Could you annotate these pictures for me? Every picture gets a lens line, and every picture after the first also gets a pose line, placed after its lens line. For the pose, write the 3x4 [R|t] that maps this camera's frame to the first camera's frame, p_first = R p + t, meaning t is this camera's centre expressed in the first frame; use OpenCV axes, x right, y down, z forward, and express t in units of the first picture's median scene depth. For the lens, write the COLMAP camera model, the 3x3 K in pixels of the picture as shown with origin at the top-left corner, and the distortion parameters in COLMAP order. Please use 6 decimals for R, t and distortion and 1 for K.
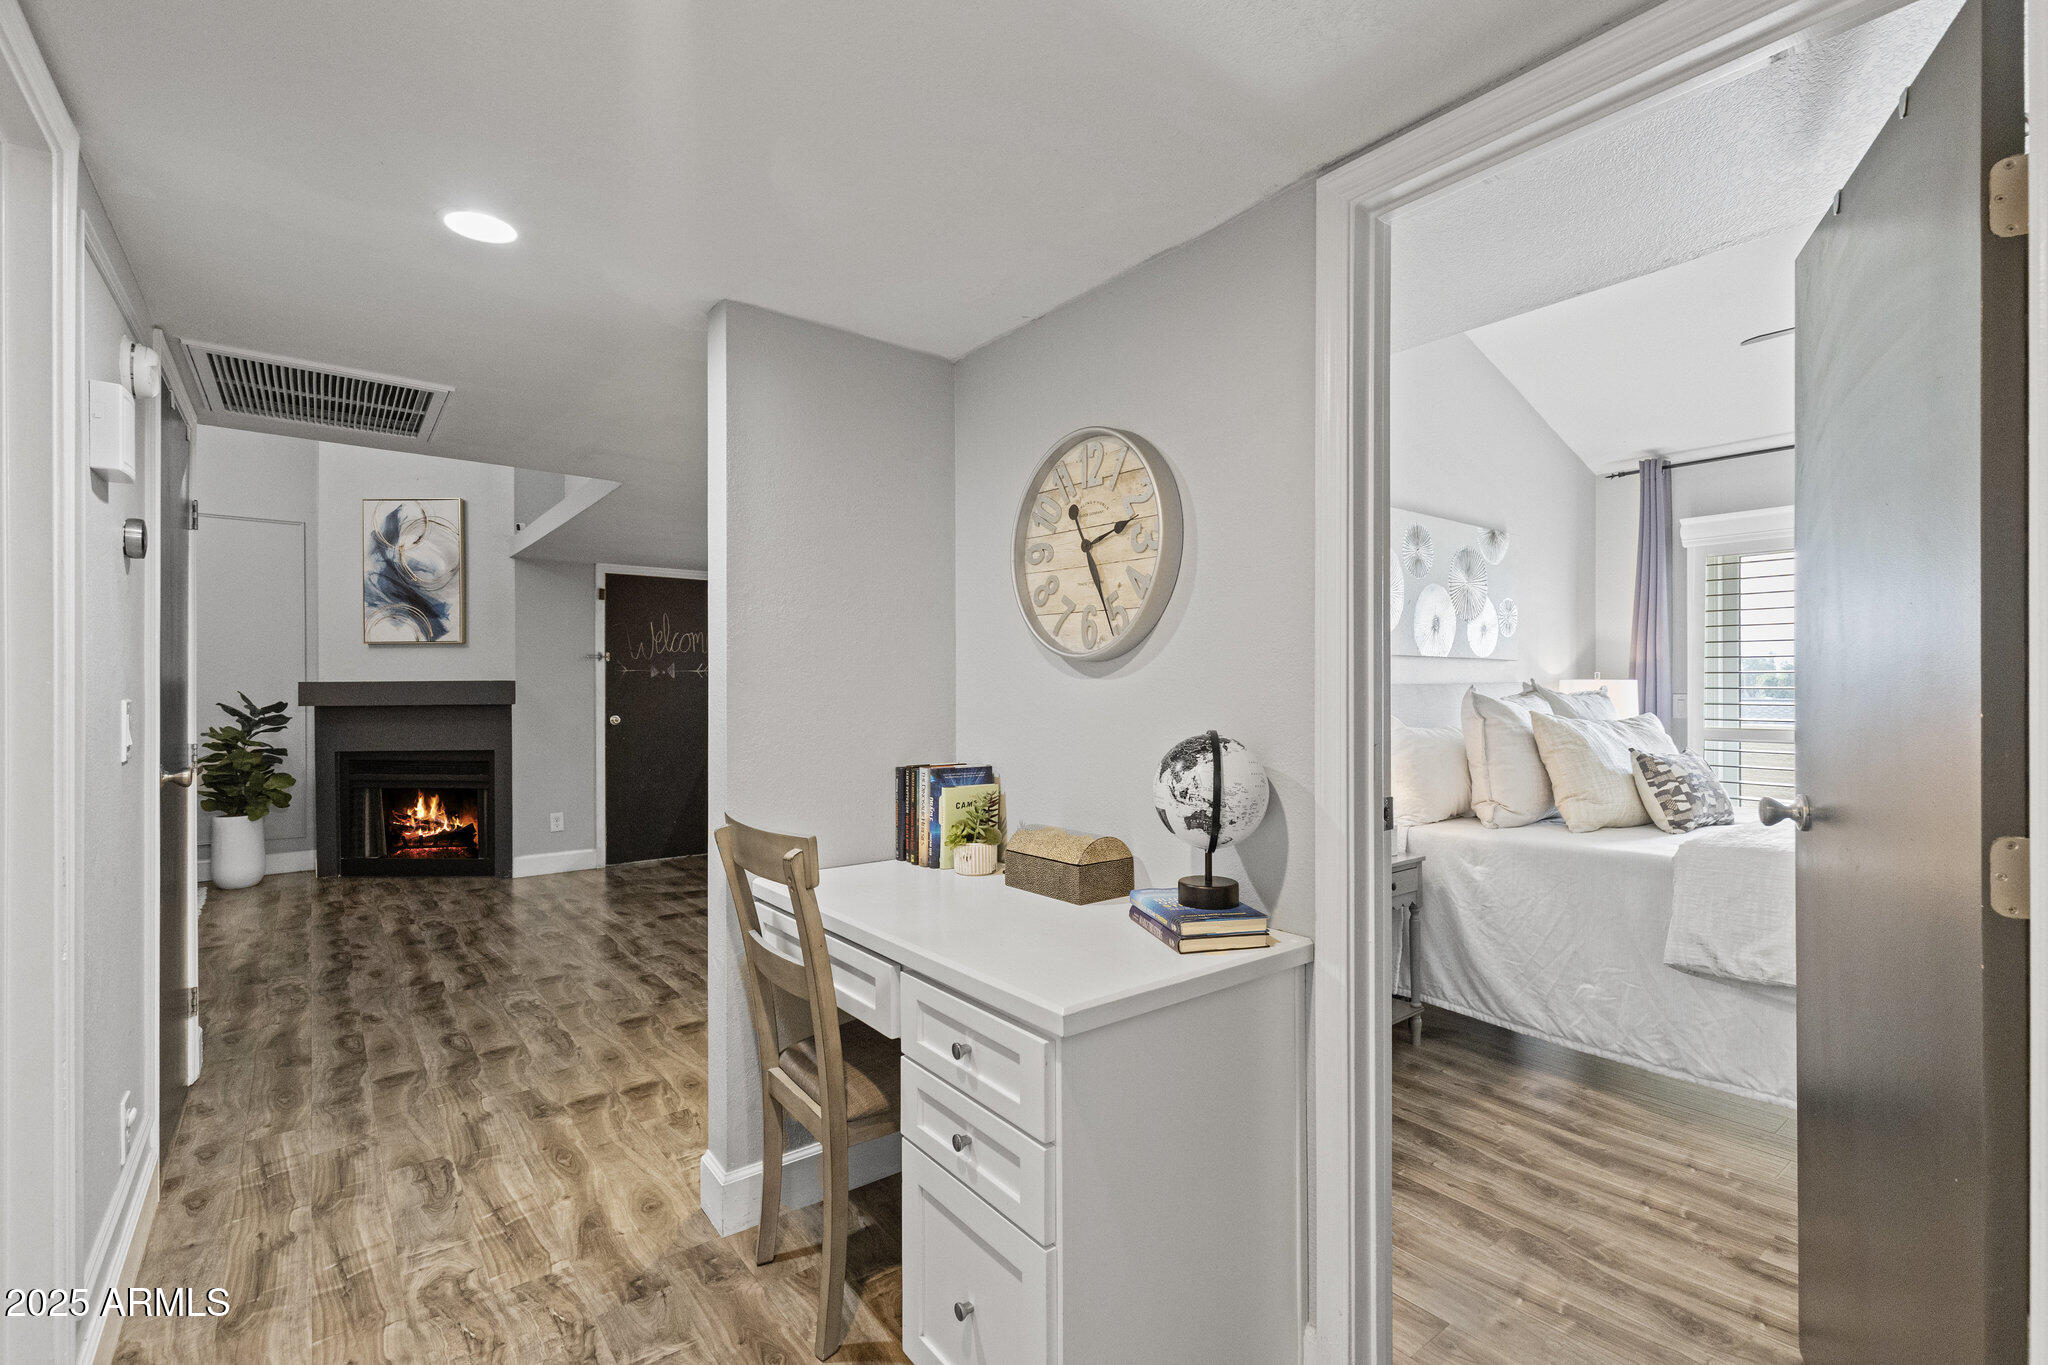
lens RADIAL K [[913.5, 0, 1021.9], [0, 913.5, 687.6], [0, 0, 1]] dist [0.004366, -0.000974]
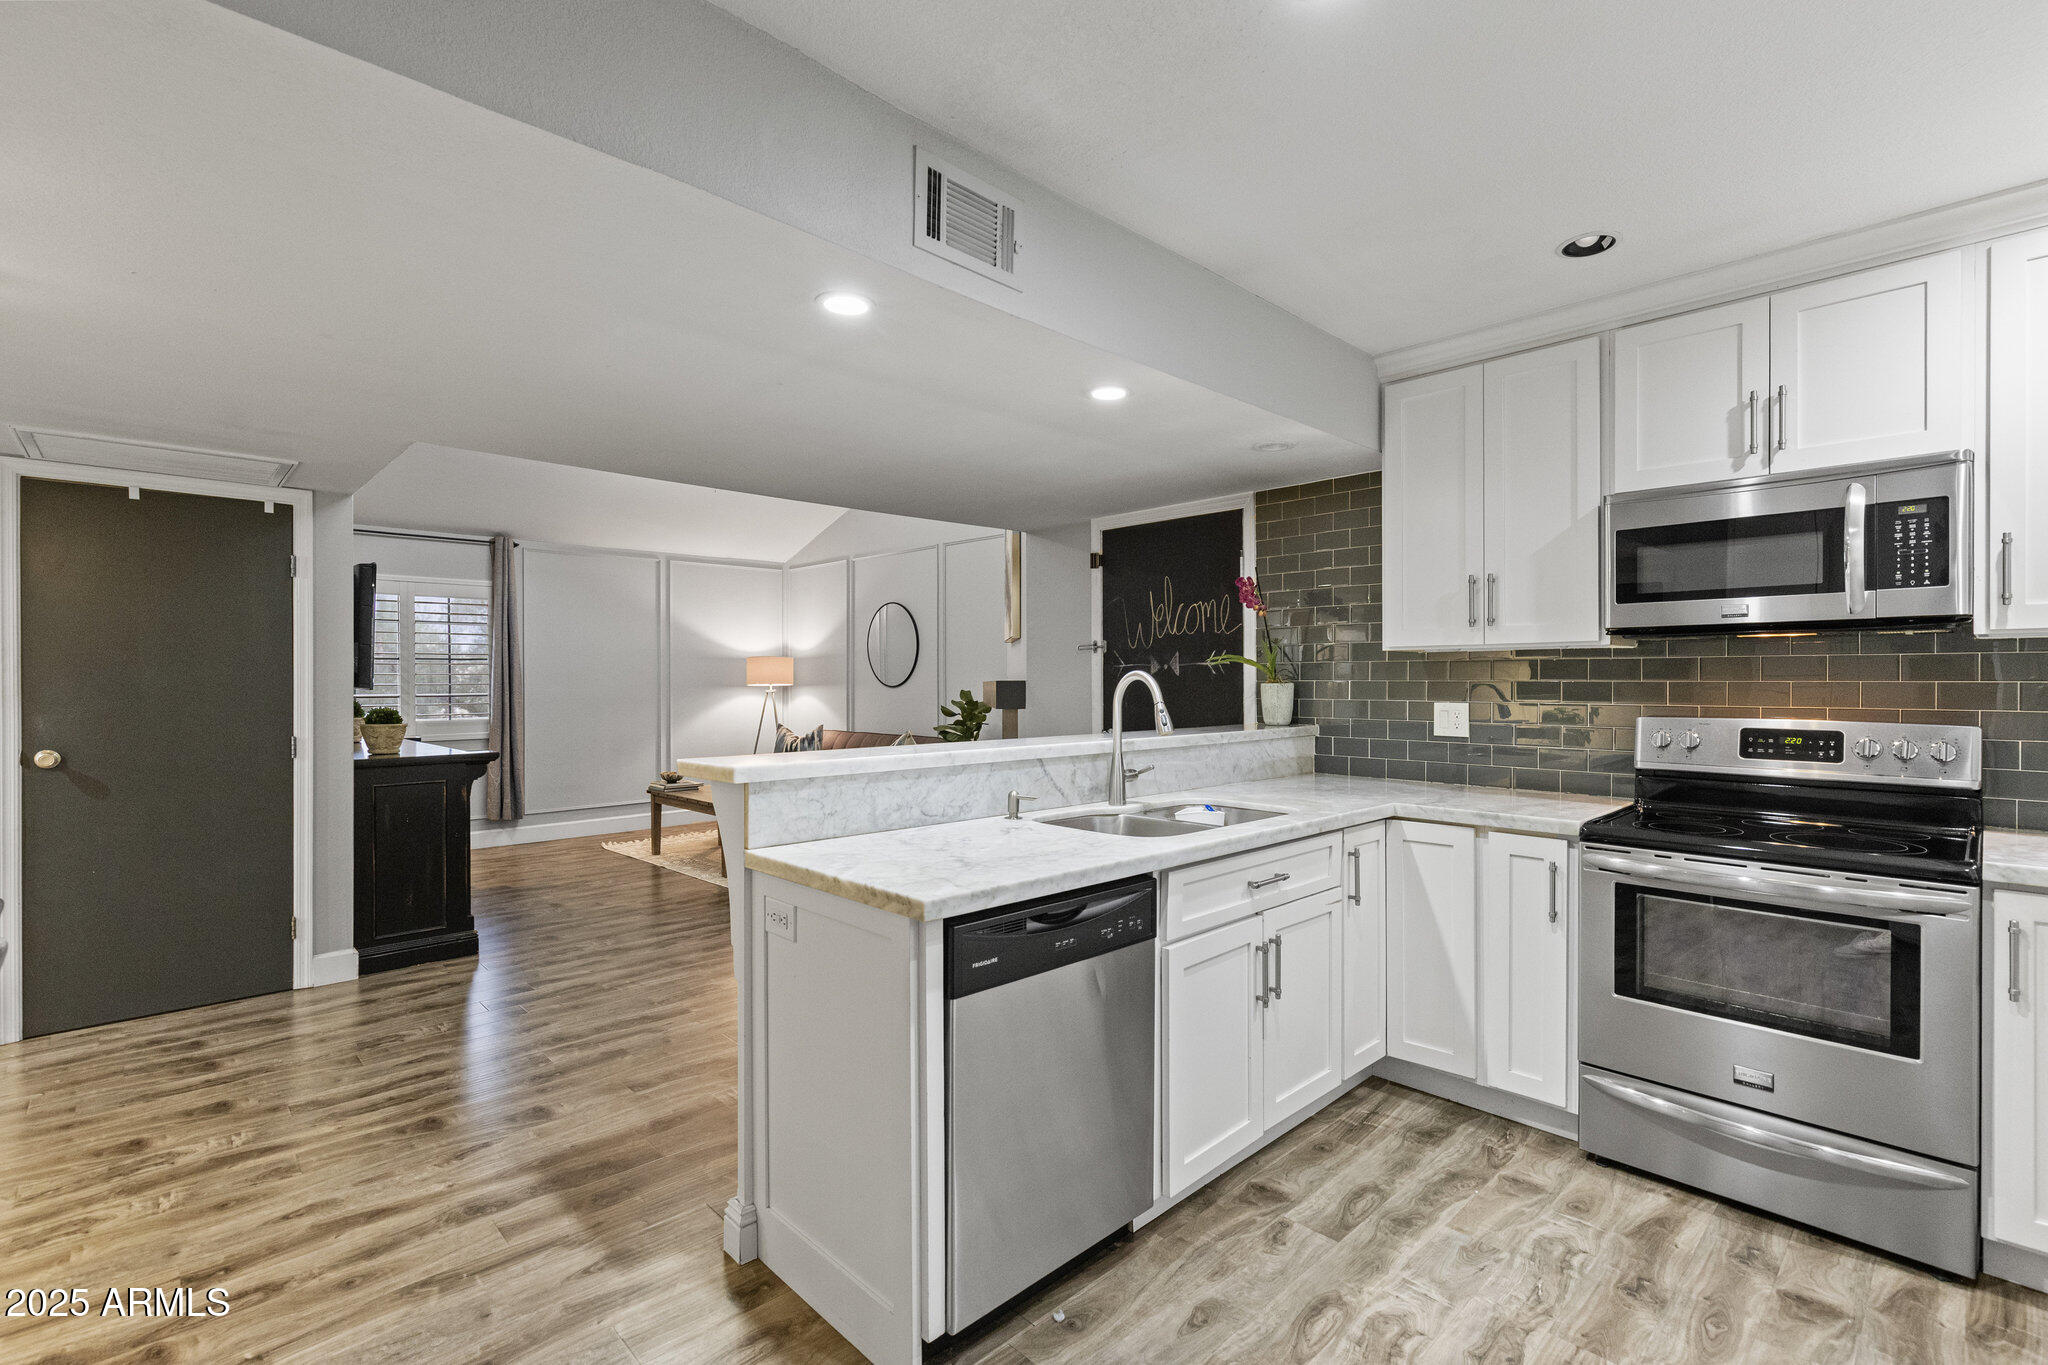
lens RADIAL K [[913.5, 0, 1055.8], [0, 913.5, 683.3], [0, 0, 1]] dist [0.004366, -0.000974]
pose [[0.122380, 0.008963, -0.992443, 0.426564], [0.006219, 0.999933, 0.009797, -0.019560], [0.992464, -0.007371, 0.122316, 1.448369]]
